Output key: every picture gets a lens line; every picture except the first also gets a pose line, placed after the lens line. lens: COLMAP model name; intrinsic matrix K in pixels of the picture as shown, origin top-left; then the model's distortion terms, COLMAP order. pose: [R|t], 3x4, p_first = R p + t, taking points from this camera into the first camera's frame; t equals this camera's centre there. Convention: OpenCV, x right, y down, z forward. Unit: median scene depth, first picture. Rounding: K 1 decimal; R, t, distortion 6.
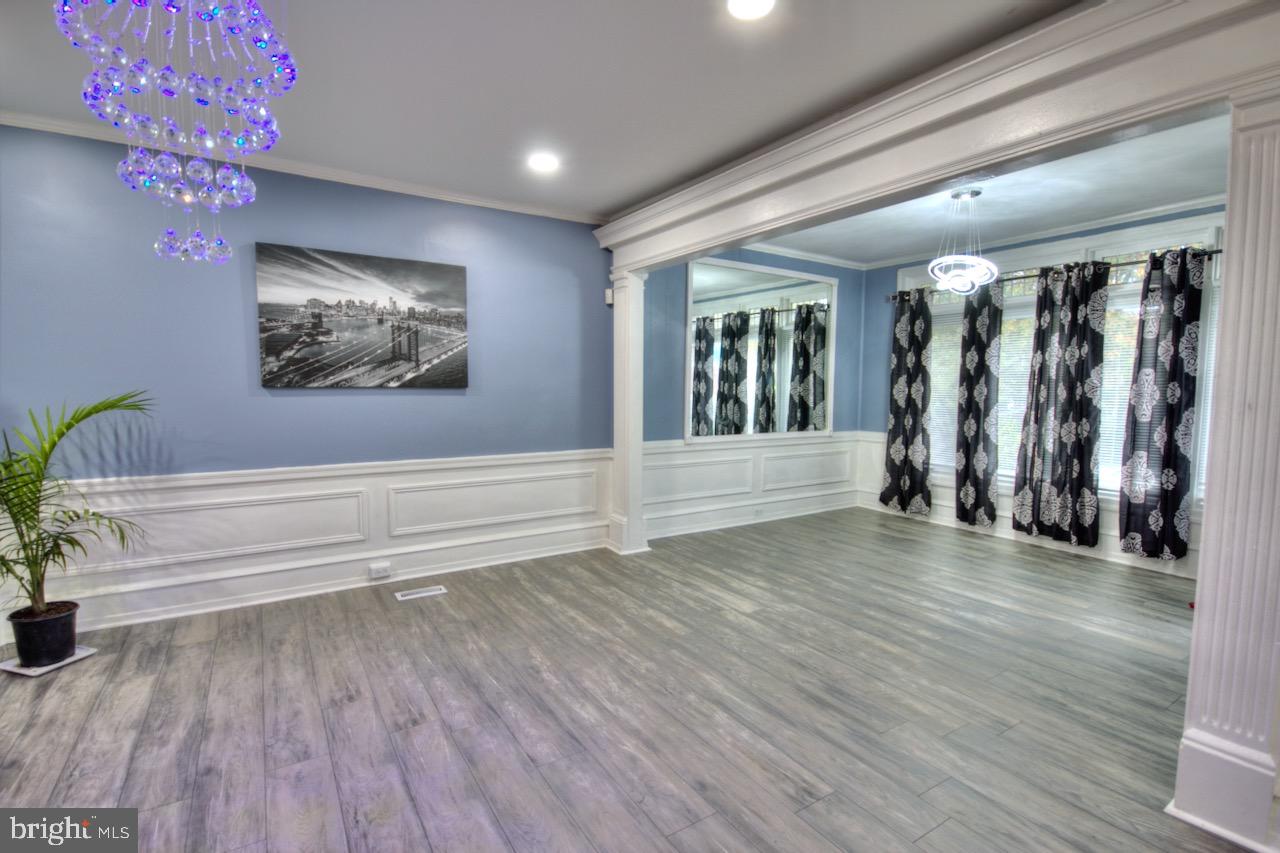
lens RADIAL K [[594.7, 0, 638.2], [0, 594.7, 434.6], [0, 0, 1]] dist [0.002049, -0.000126]
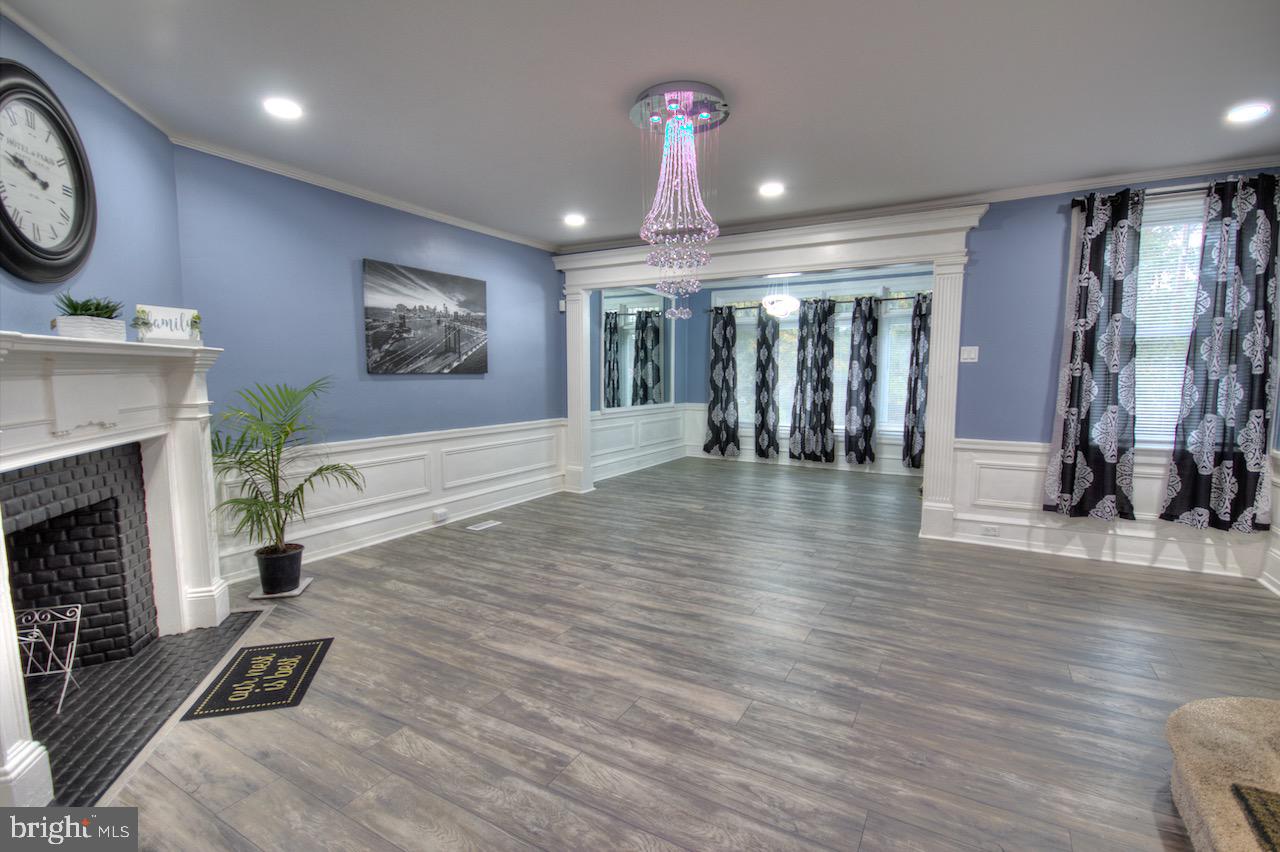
lens RADIAL K [[591.9, 0, 639.5], [0, 591.9, 431.3], [0, 0, 1]] dist [0.012872, -0.011694]
pose [[0.888341, -0.049829, 0.456473, -0.557060], [0.041456, 0.998738, 0.028346, 0.024571], [-0.457310, -0.006258, 0.889286, -0.303397]]
